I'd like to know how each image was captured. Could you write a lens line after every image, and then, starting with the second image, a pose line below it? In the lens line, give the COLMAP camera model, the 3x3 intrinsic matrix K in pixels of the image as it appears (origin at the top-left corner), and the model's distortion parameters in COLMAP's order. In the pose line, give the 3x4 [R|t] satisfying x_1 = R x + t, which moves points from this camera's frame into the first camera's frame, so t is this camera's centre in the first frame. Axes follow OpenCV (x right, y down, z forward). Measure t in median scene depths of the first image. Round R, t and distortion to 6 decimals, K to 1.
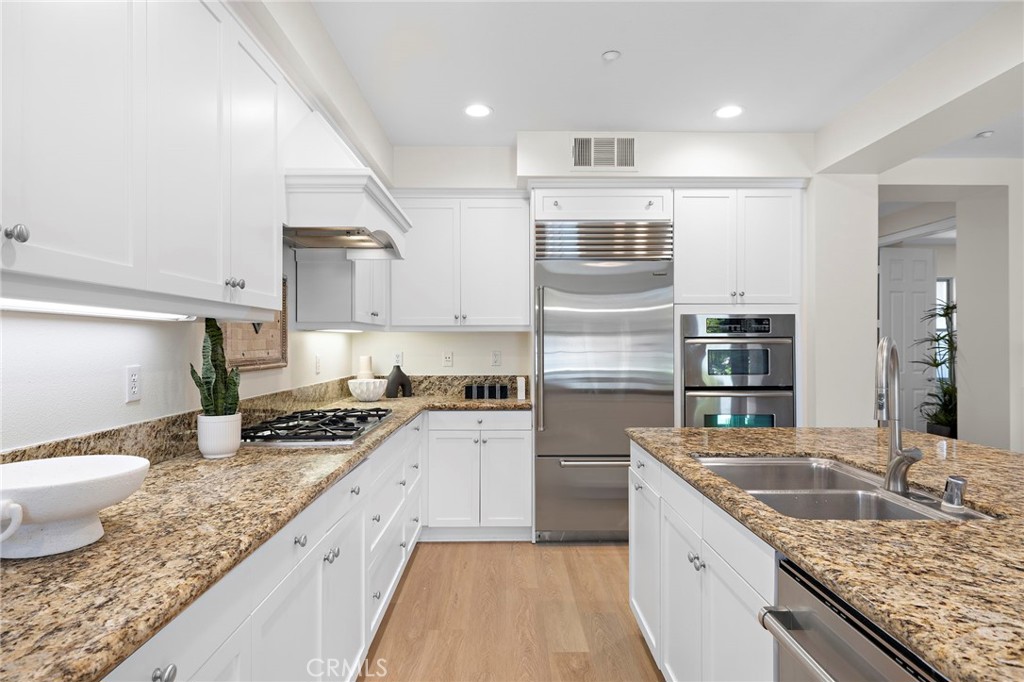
lens RADIAL K [[565.7, 0, 512.0], [0, 565.7, 341.0], [0, 0, 1]] dist [0.000782, -0.000045]
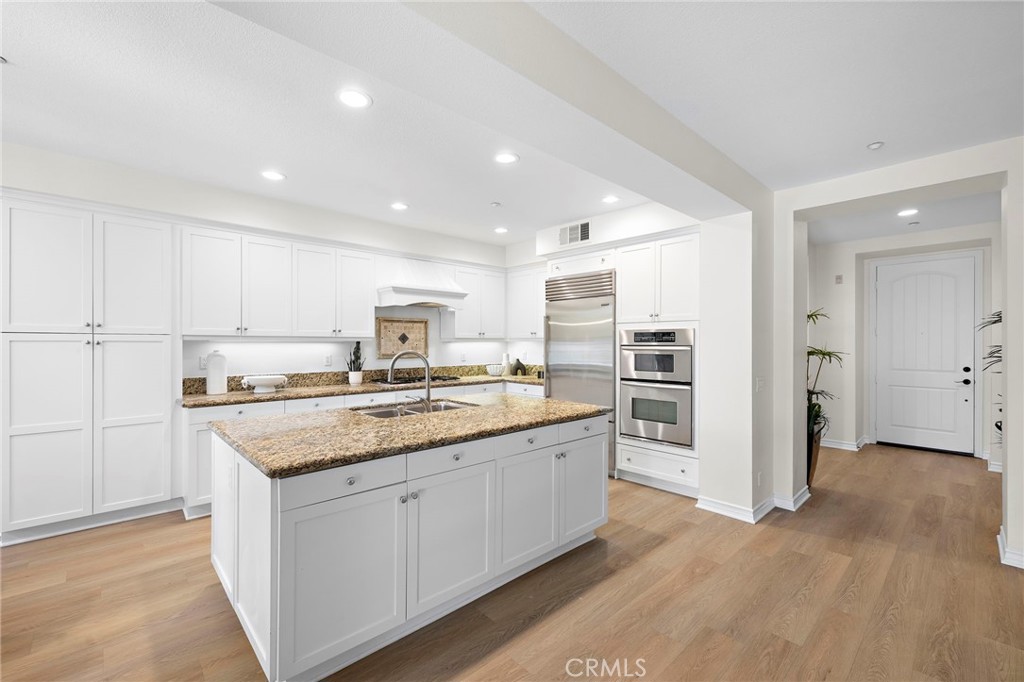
lens RADIAL K [[434.7, 0, 507.5], [0, 434.7, 344.4], [0, 0, 1]] dist [0.002711, -0.000034]
pose [[0.672925, 0.003341, -0.739703, 0.967594], [0.006553, 0.999924, 0.010478, -0.023406], [0.739682, -0.011899, 0.672852, -0.010314]]
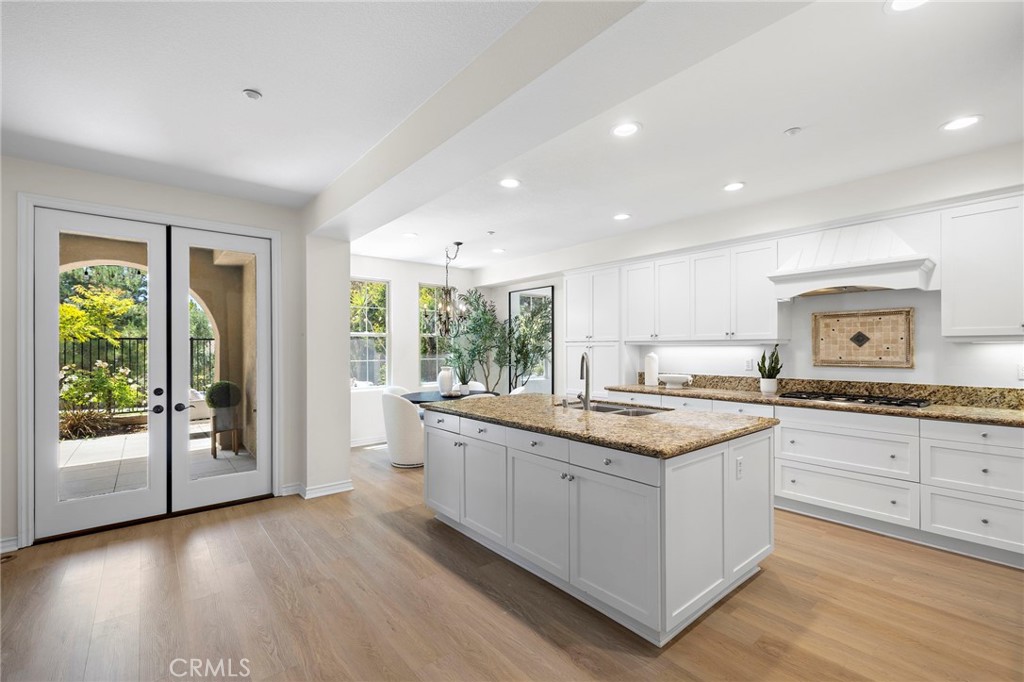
lens RADIAL K [[442.7, 0, 514.1], [0, 442.7, 352.5], [0, 0, 1]] dist [0.004035, 0.000198]
pose [[-0.775176, 0.009727, -0.631671, 0.948671], [0.010441, 0.999942, 0.002586, -0.010612], [0.631659, -0.004591, -0.775233, 0.976224]]
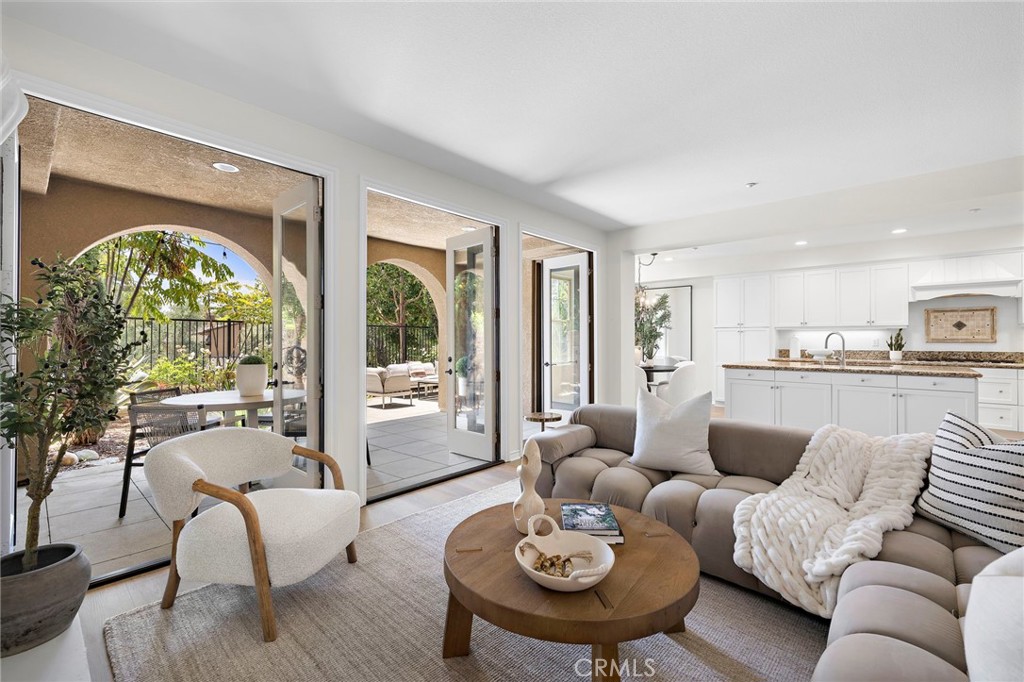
lens RADIAL K [[435.6, 0, 508.3], [0, 435.6, 338.9], [0, 0, 1]] dist [0.000731, -0.000256]
pose [[-0.685030, -0.000518, -0.728515, 2.044096], [0.007035, 0.999948, -0.007326, 0.020152], [0.728481, -0.010144, -0.684991, 0.576431]]
